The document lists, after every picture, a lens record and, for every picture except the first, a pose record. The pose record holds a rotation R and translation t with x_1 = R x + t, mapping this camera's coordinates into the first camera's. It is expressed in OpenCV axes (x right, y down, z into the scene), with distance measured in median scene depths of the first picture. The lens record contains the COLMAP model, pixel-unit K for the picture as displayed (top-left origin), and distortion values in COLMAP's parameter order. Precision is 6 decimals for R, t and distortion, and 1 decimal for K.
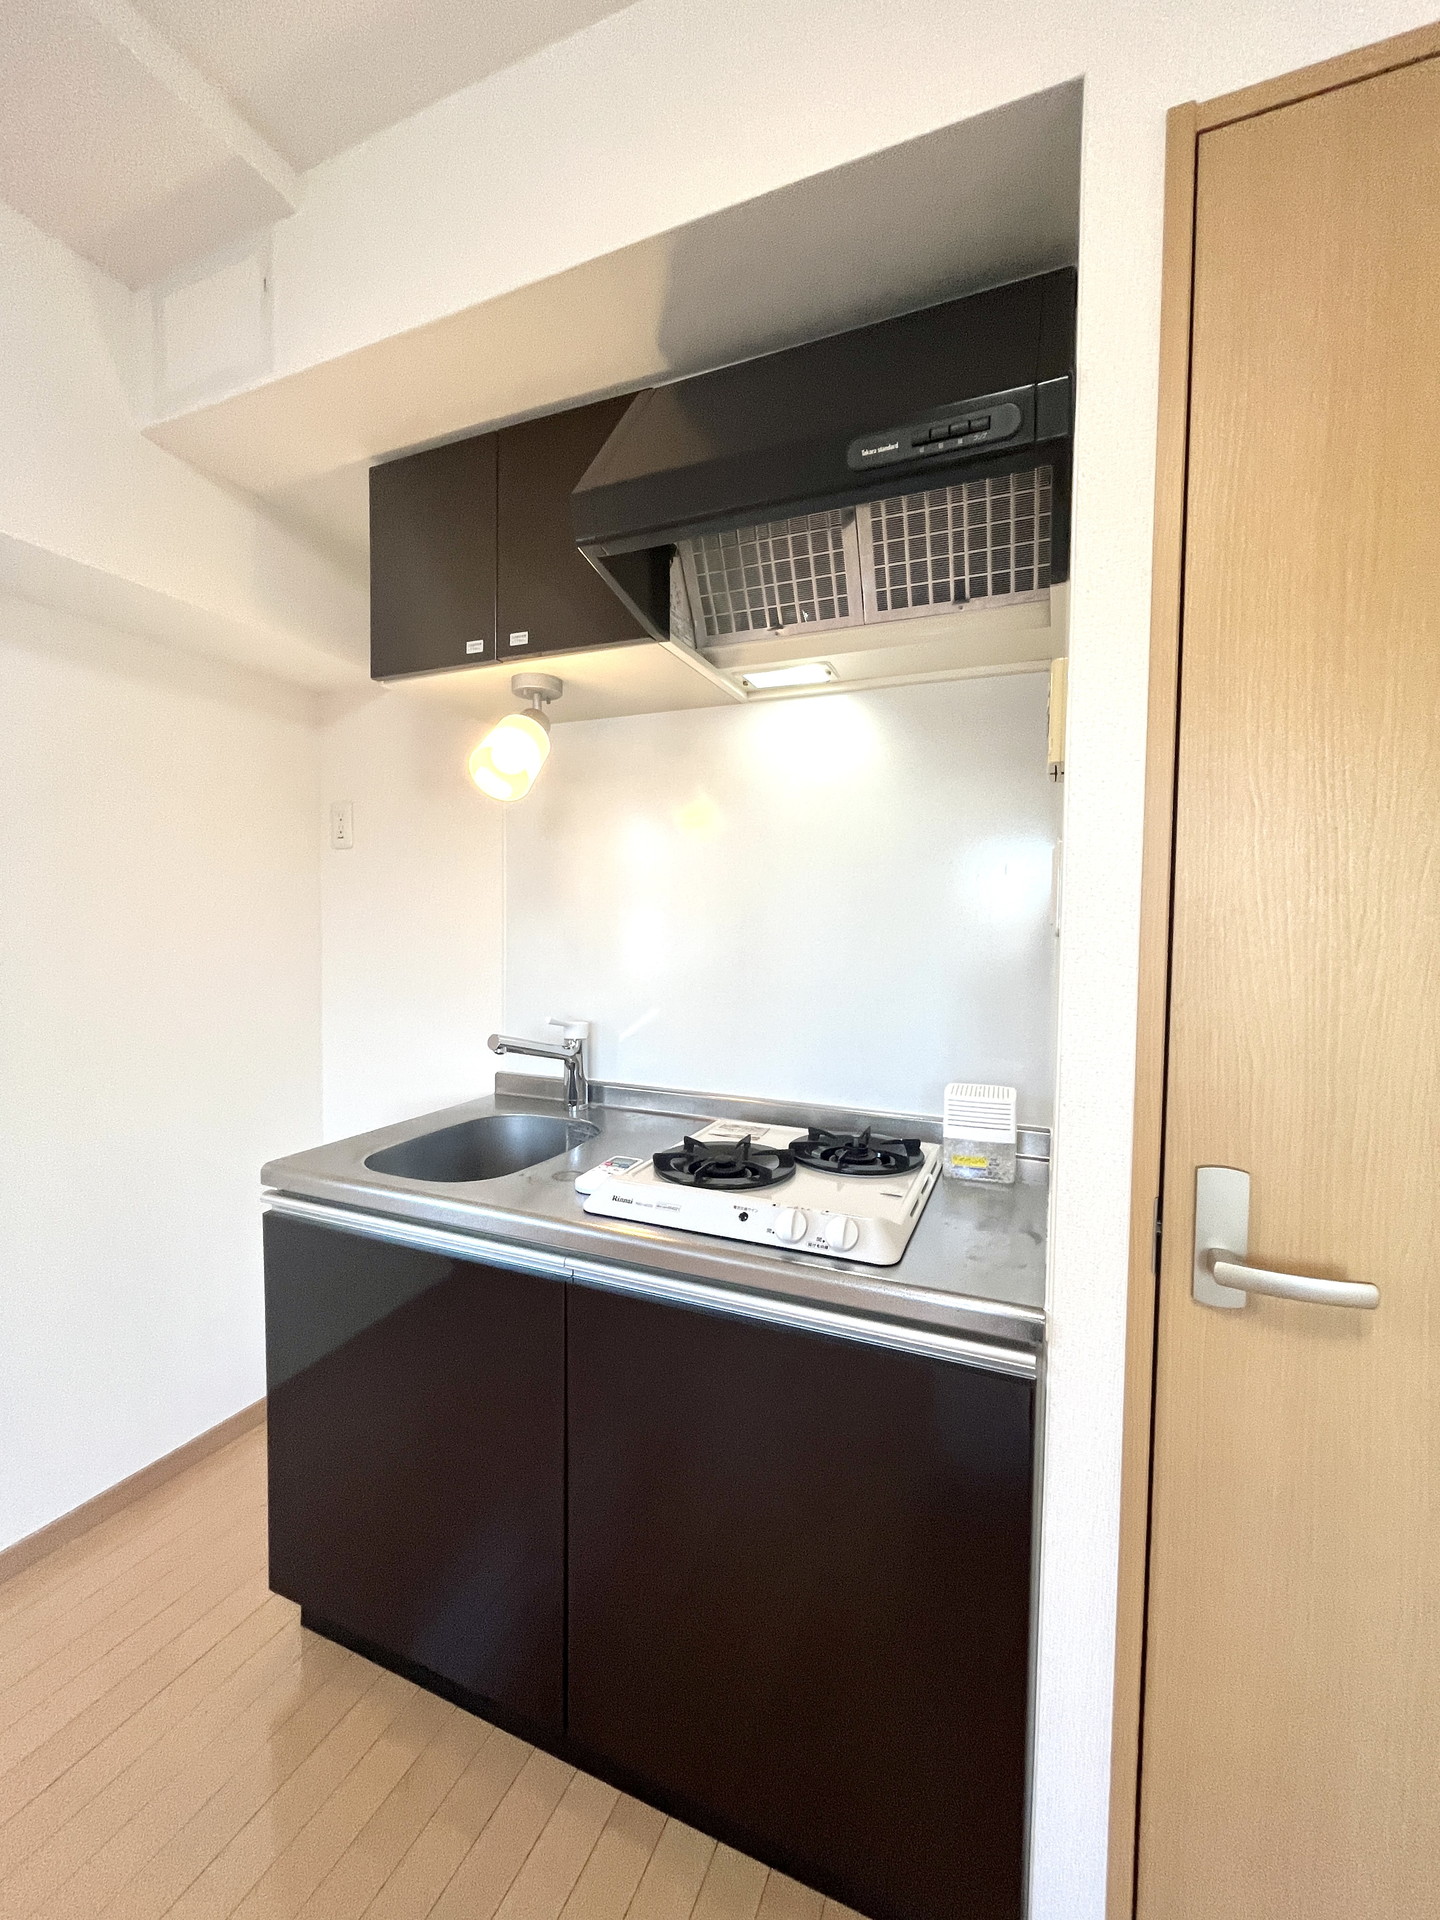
lens RADIAL K [[785.8, 0, 720.8], [0, 785.8, 959.1], [0, 0, 1]] dist [-0.001397, -0.000731]
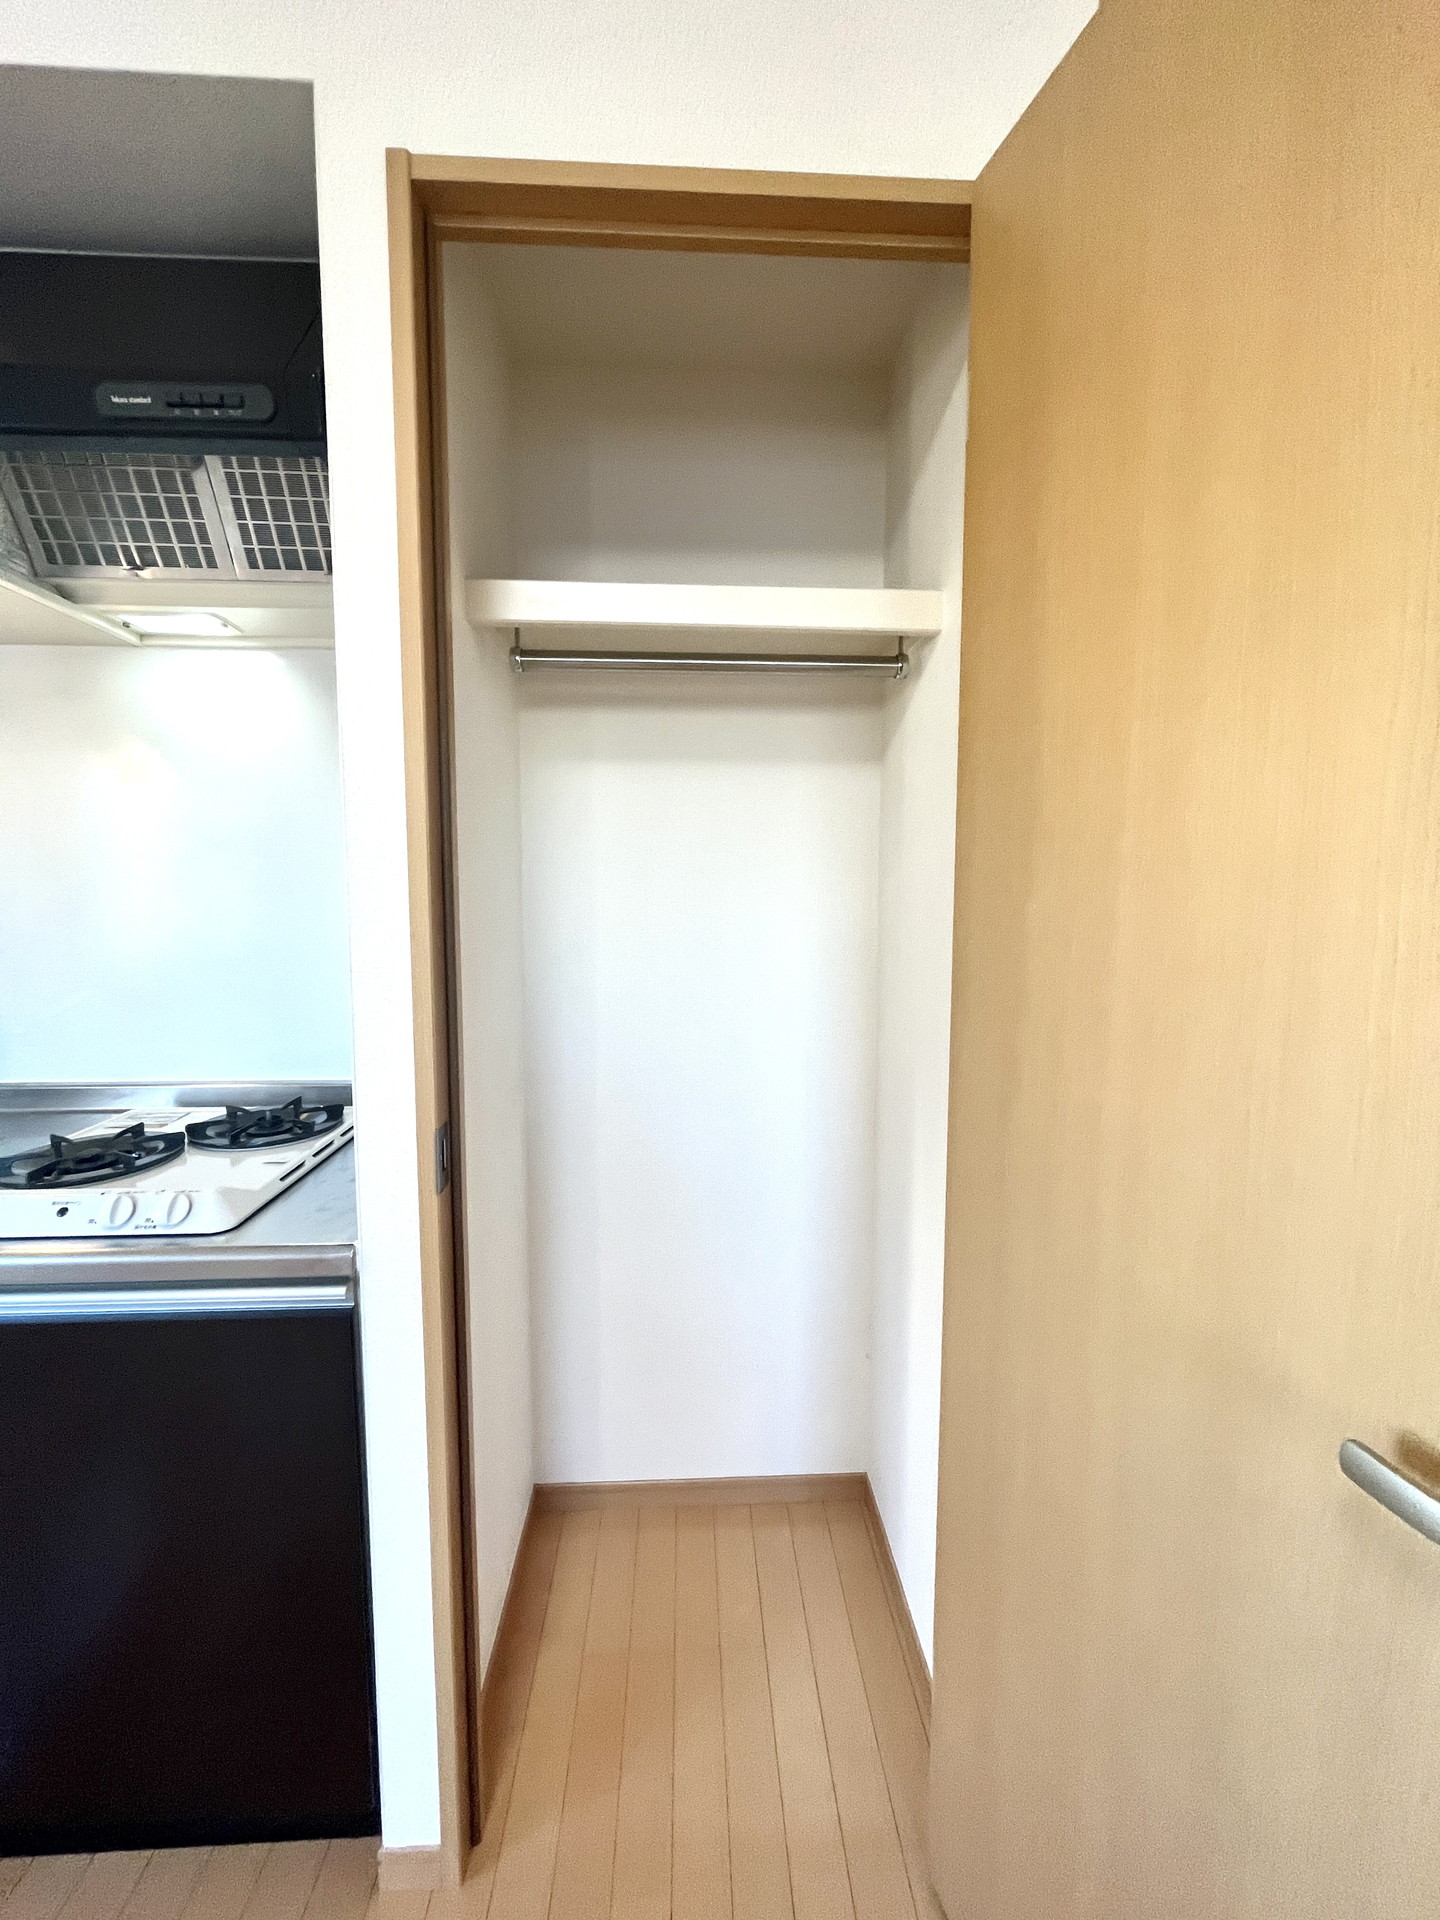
lens RADIAL K [[785.8, 0, 727.2], [0, 785.8, 959.1], [0, 0, 1]] dist [-0.001397, -0.000731]
pose [[0.897153, -0.049736, 0.438912, 0.282190], [0.028823, 0.998115, 0.054189, 0.000411], [-0.440779, -0.035965, 0.896895, -0.142293]]
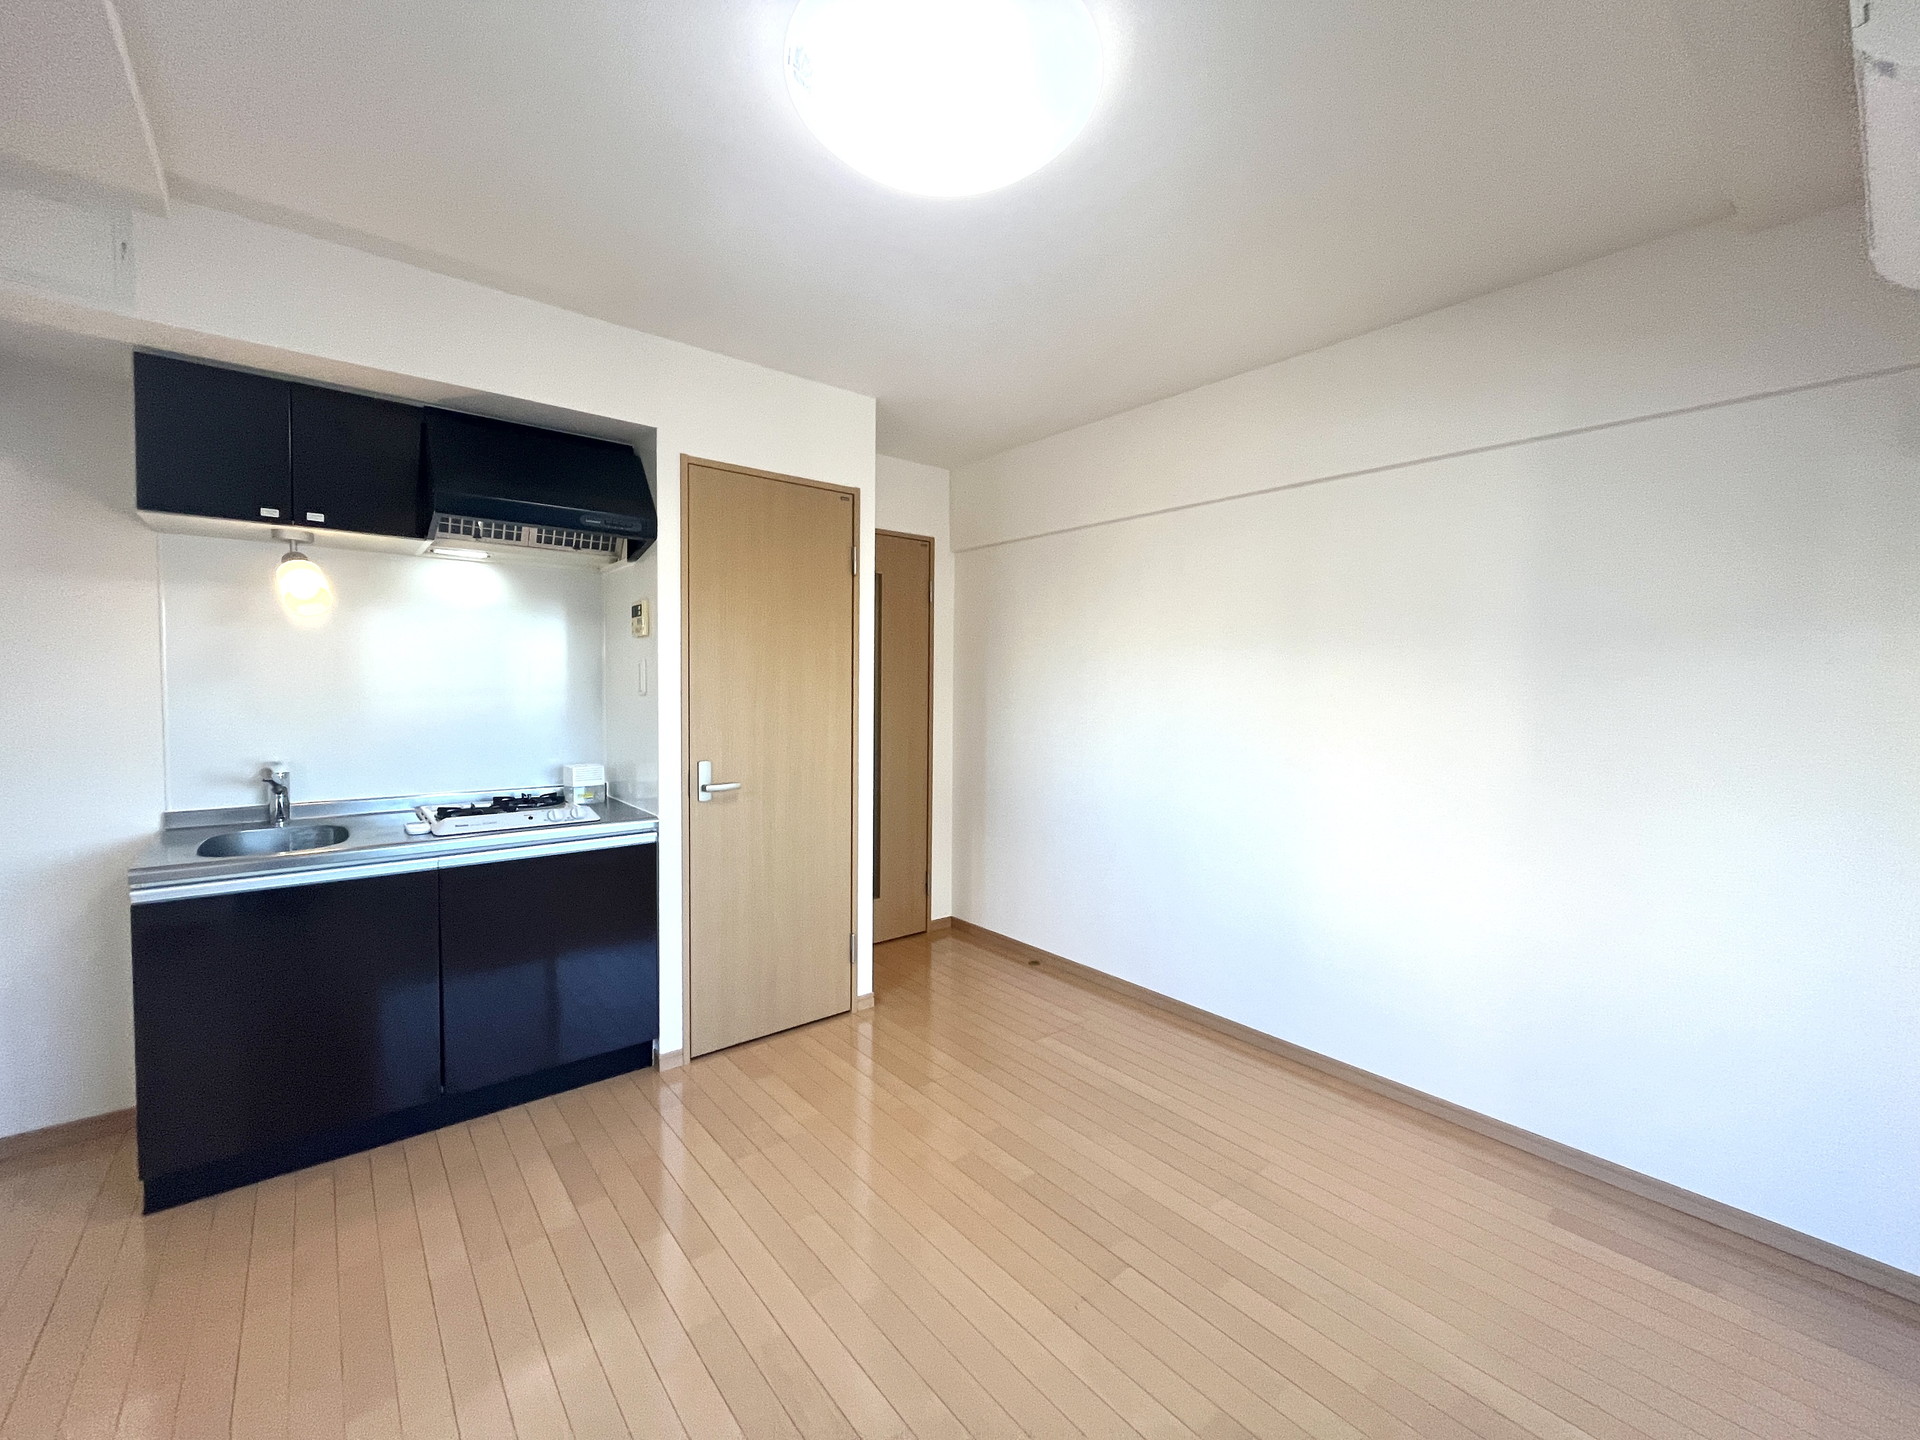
lens RADIAL K [[785.8, 0, 962.0], [0, 785.8, 708.9], [0, 0, 1]] dist [-0.001397, -0.000731]
pose [[0.448445, -0.037260, 0.893033, -1.208359], [0.031445, 0.999170, 0.025898, -0.013226], [-0.893257, 0.016468, 0.449245, -0.984460]]
